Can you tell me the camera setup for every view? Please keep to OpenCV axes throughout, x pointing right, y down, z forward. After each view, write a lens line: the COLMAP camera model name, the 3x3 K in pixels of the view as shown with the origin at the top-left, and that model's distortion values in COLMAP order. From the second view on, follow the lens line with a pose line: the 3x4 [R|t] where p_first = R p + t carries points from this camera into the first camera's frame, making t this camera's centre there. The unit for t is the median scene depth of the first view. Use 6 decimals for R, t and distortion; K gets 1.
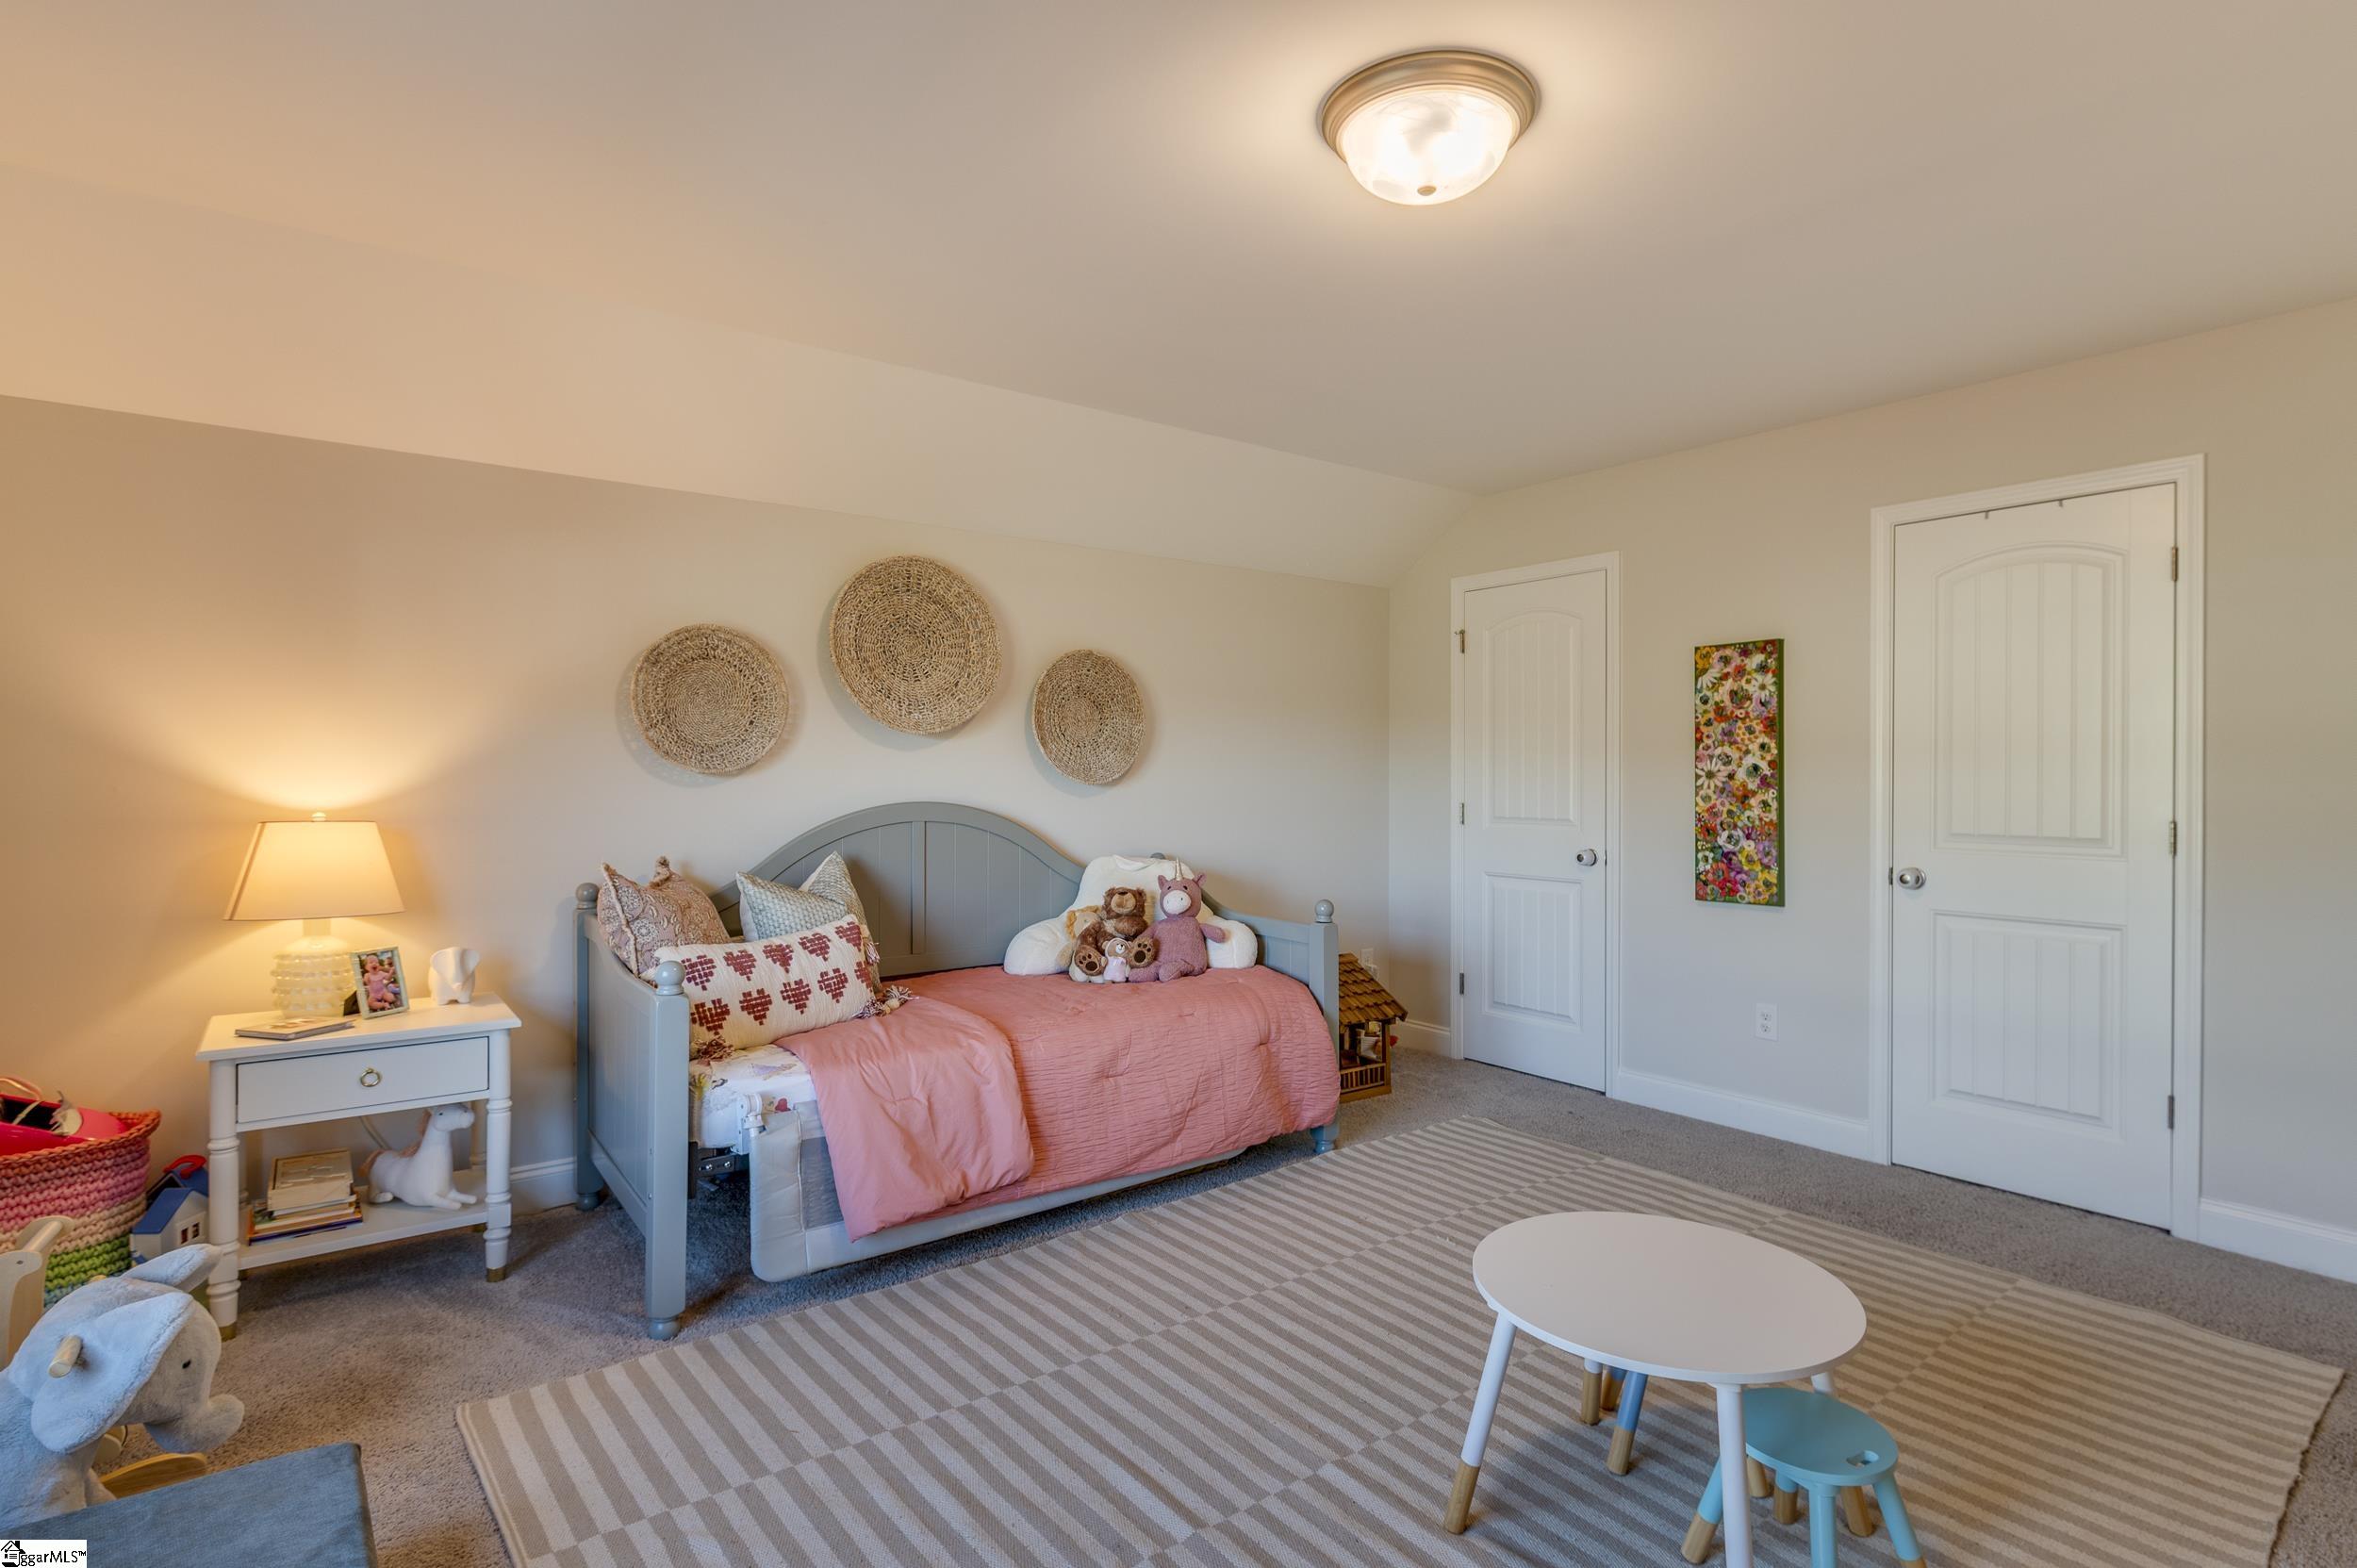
lens RADIAL K [[1181.7, 0, 1209.9], [0, 1181.7, 774.3], [0, 0, 1]] dist [0.001969, 0.000296]
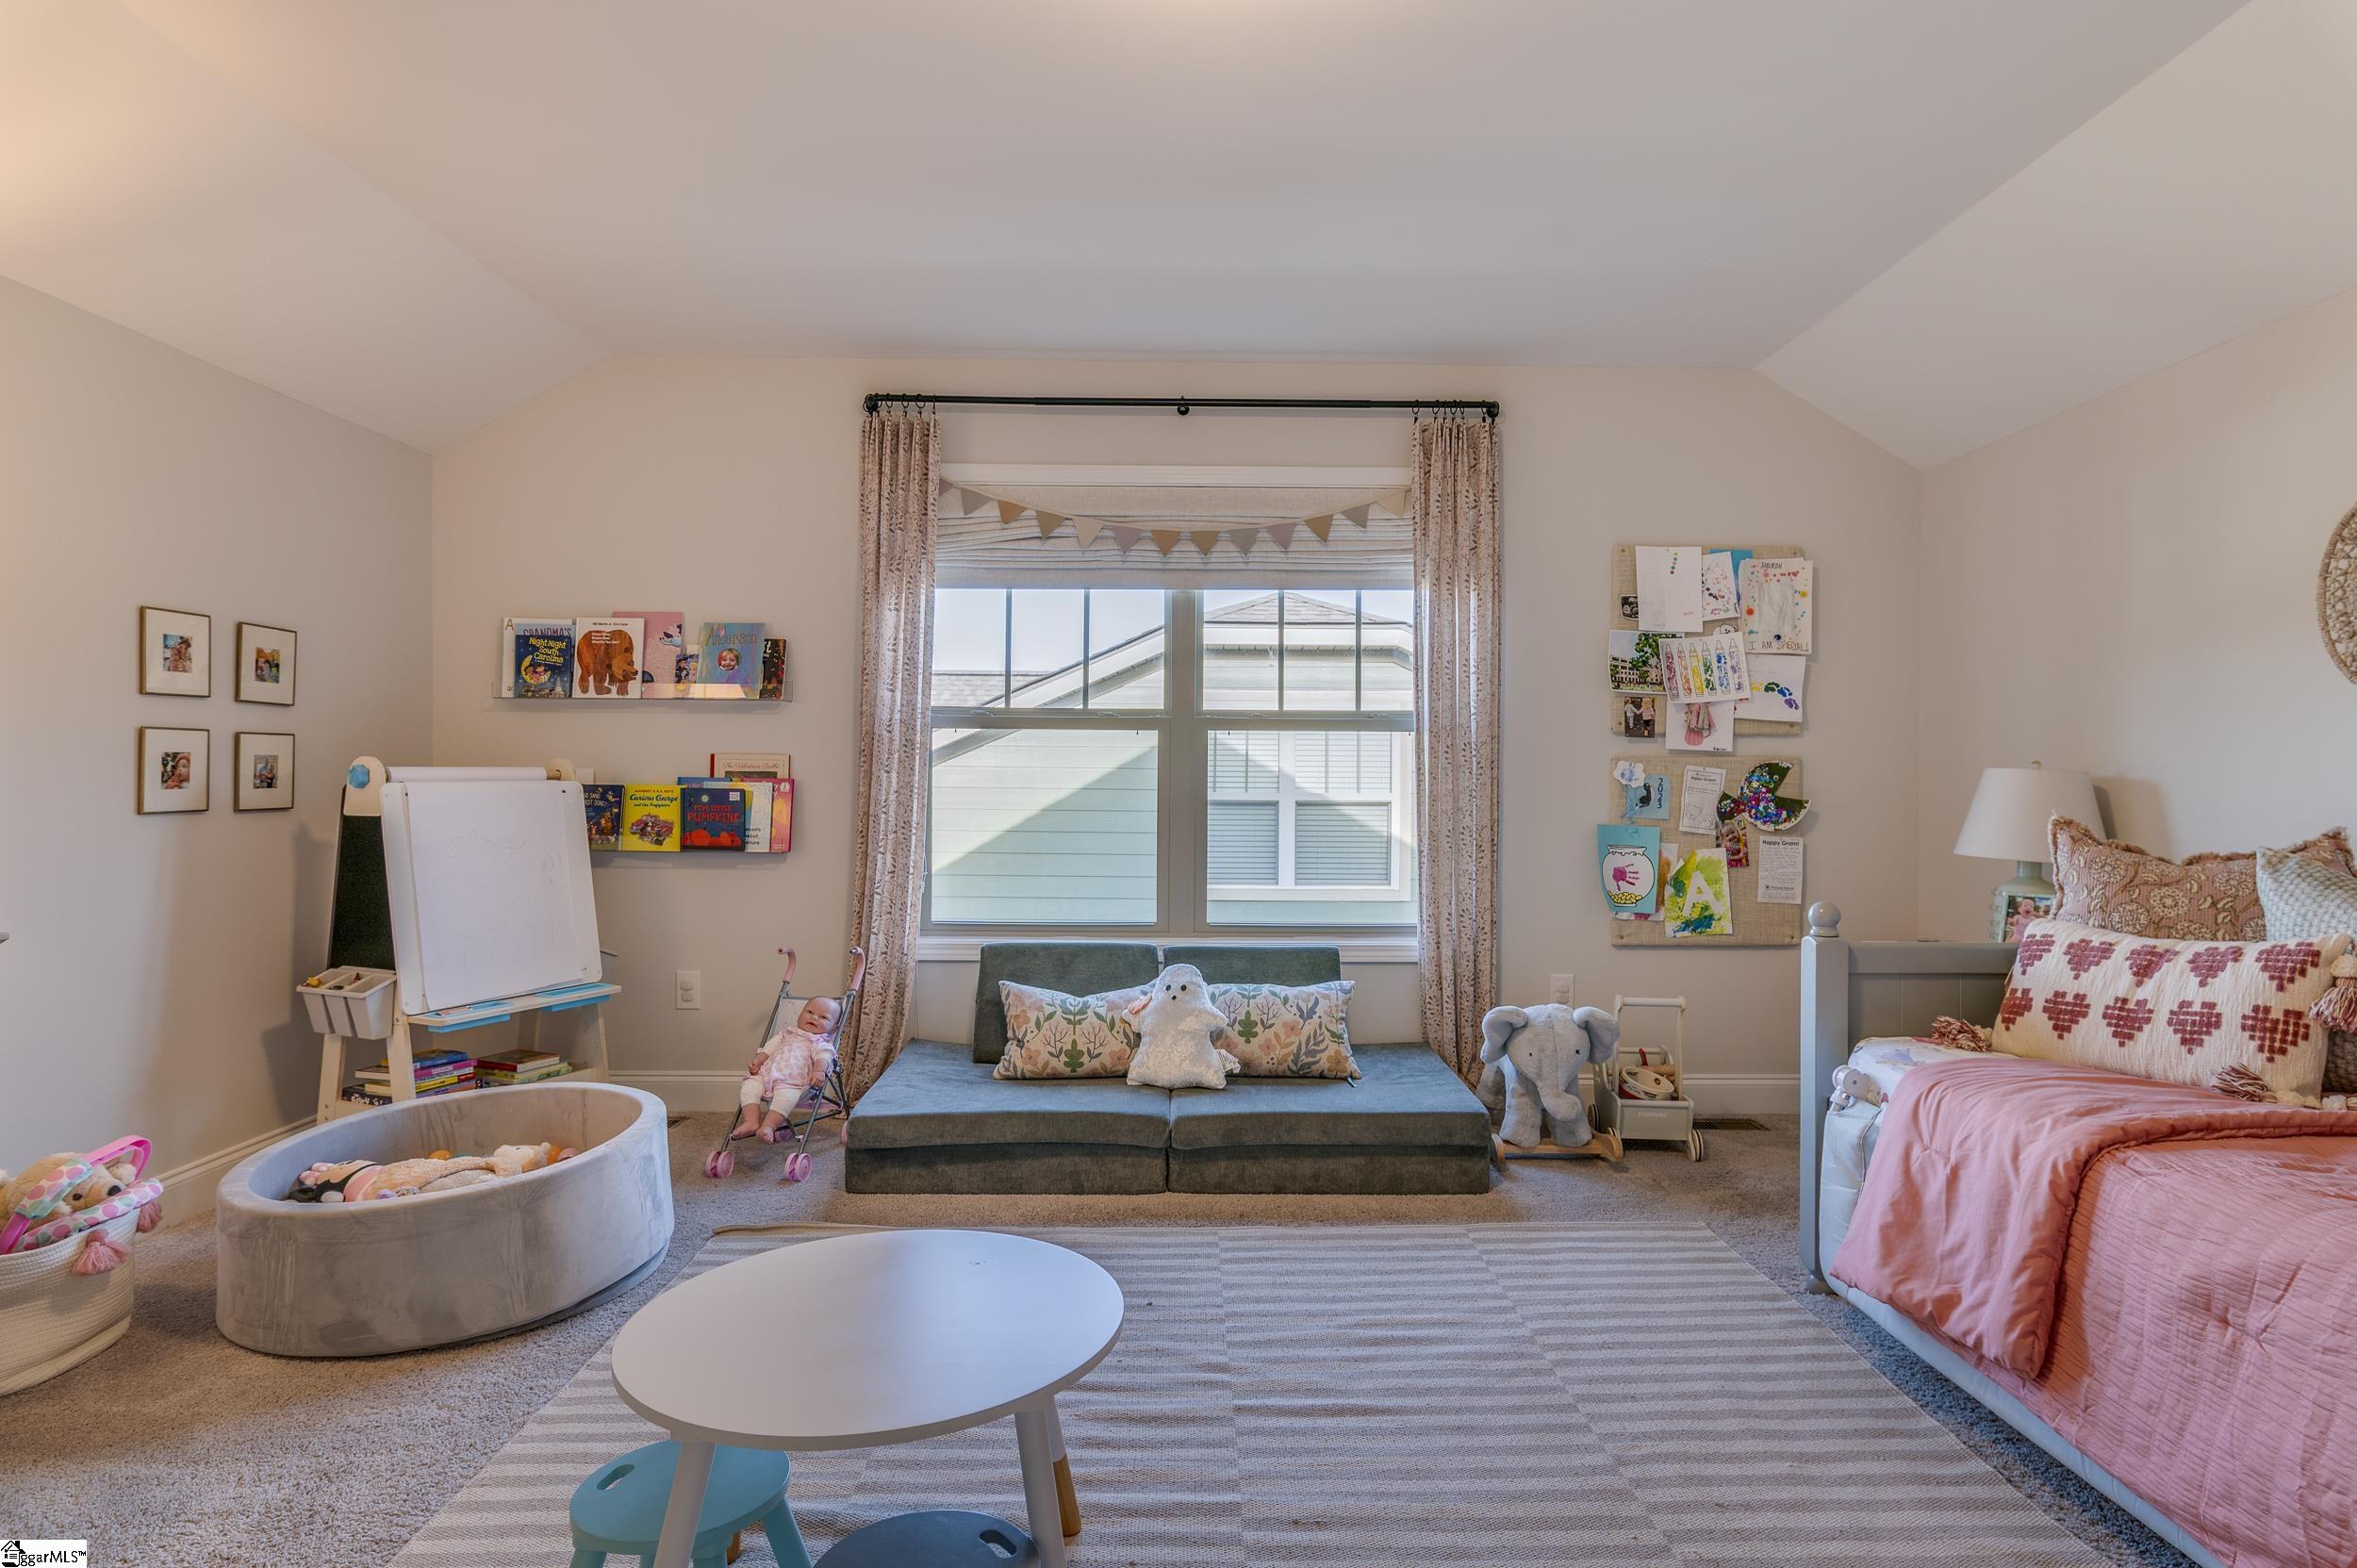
lens RADIAL K [[1181.7, 0, 1209.9], [0, 1181.7, 774.3], [0, 0, 1]] dist [0.001969, 0.000296]
pose [[-0.571763, -0.010048, -0.820357, 0.536209], [-0.006321, 0.999949, -0.007842, 0.055865], [0.820394, 0.000702, -0.571798, 0.990032]]
